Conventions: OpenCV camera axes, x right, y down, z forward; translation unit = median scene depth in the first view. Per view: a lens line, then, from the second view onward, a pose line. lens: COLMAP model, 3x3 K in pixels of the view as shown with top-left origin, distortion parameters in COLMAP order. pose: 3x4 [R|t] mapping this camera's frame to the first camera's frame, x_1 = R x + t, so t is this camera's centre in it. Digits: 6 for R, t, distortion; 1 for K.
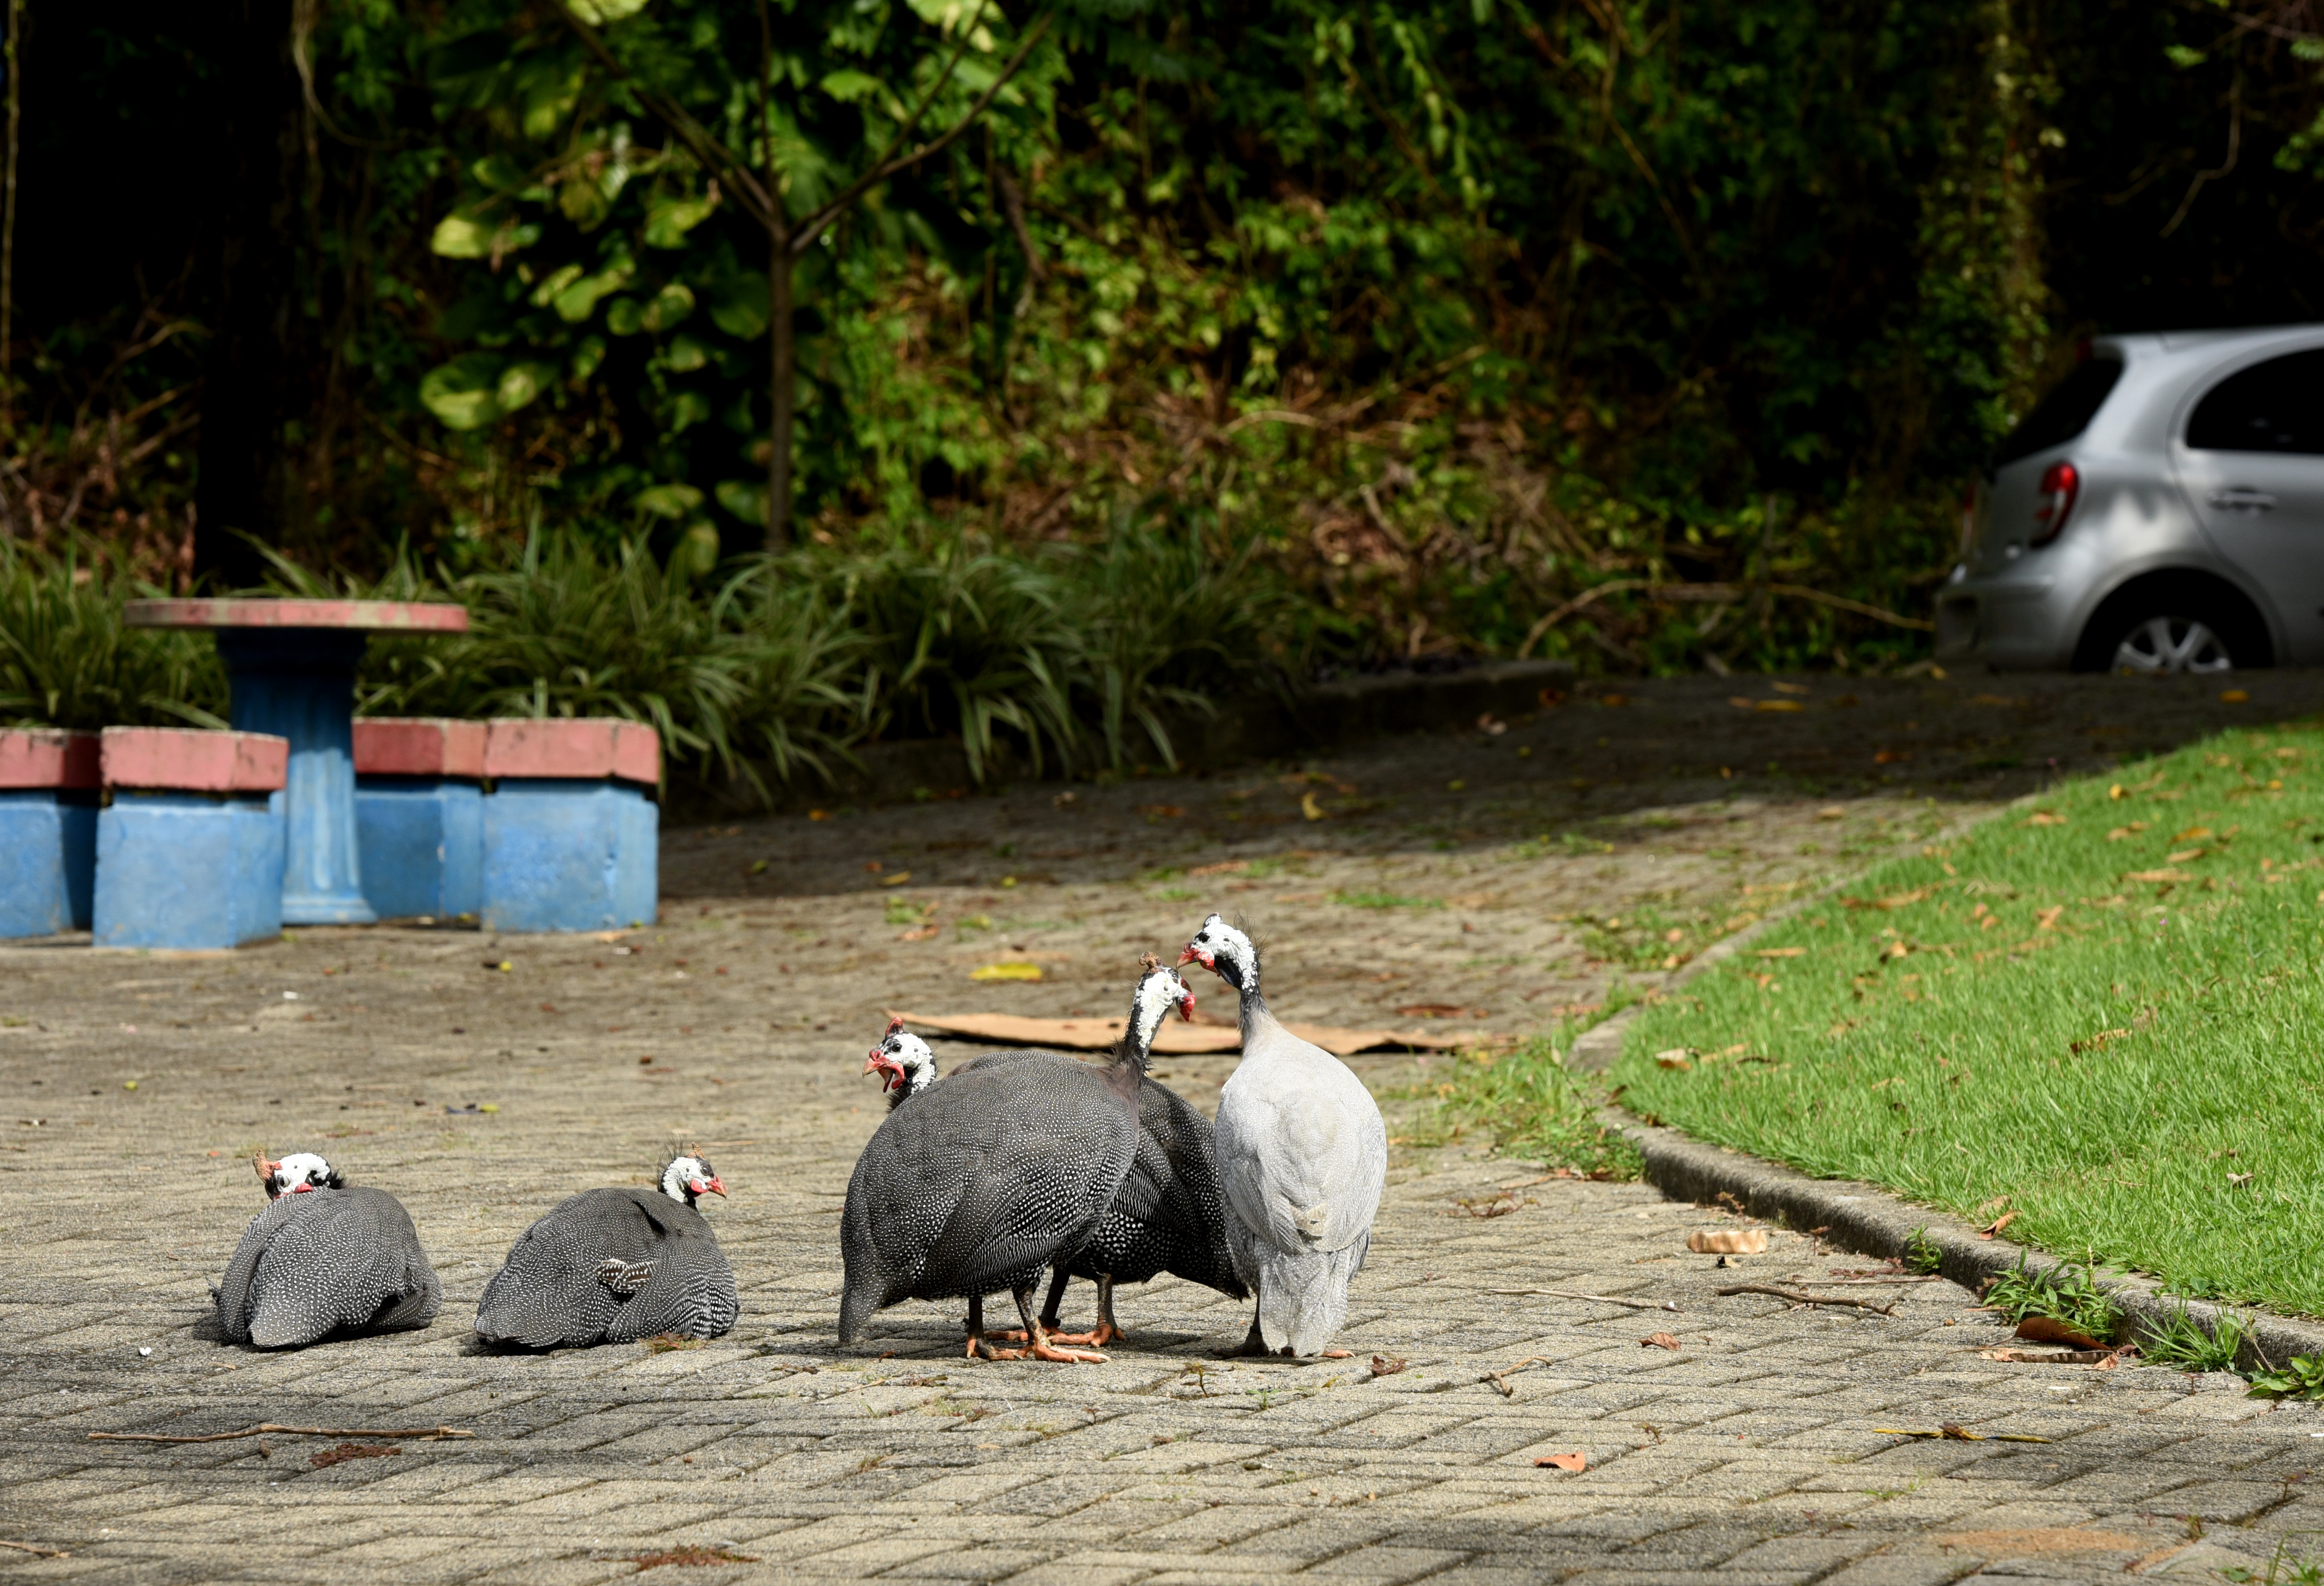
lens RADIAL K [[9711.0, 0, 1164.4], [0, 9711.0, 791.3], [0, 0, 1]] dist [0.913941, 0.000000]
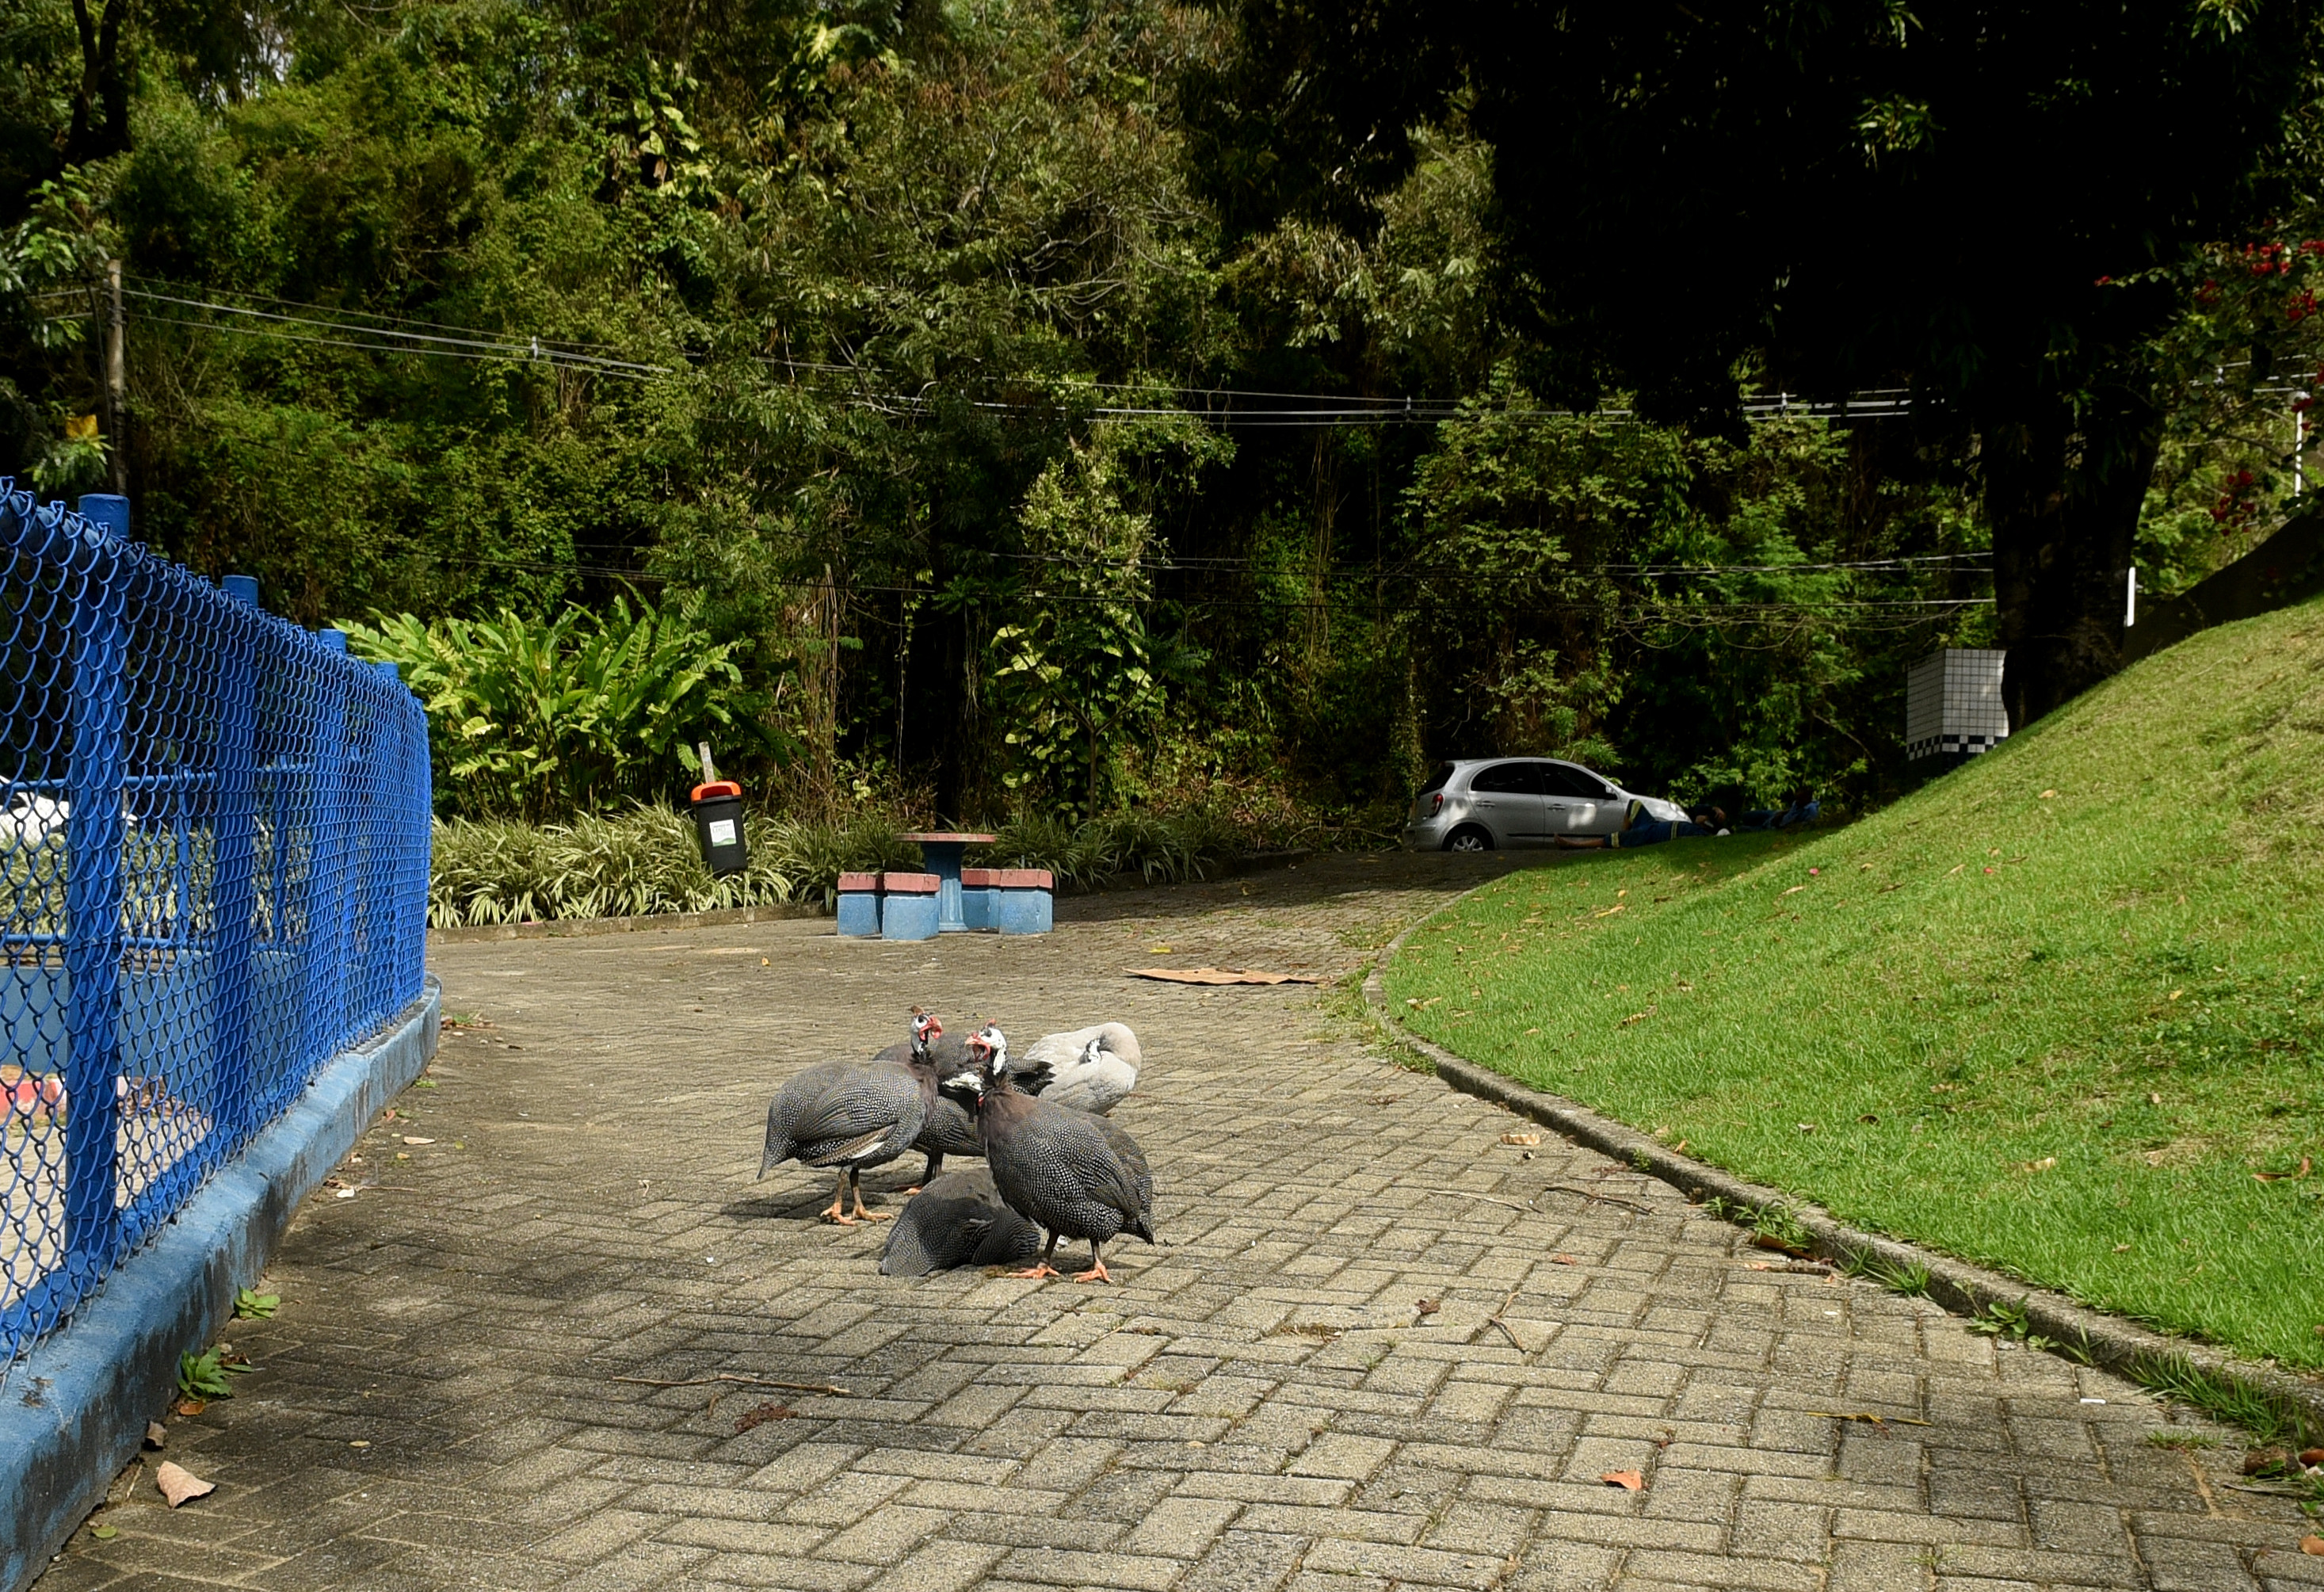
lens RADIAL K [[1738.7, 0, 1162.6], [0, 1738.7, 798.5], [0, 0, 1]] dist [-0.000912, -0.000014]
pose [[0.999981, -0.003179, -0.005271, -0.009130], [0.002979, 0.999295, -0.037432, -0.007200], [0.005386, 0.037416, 0.999285, 0.325584]]
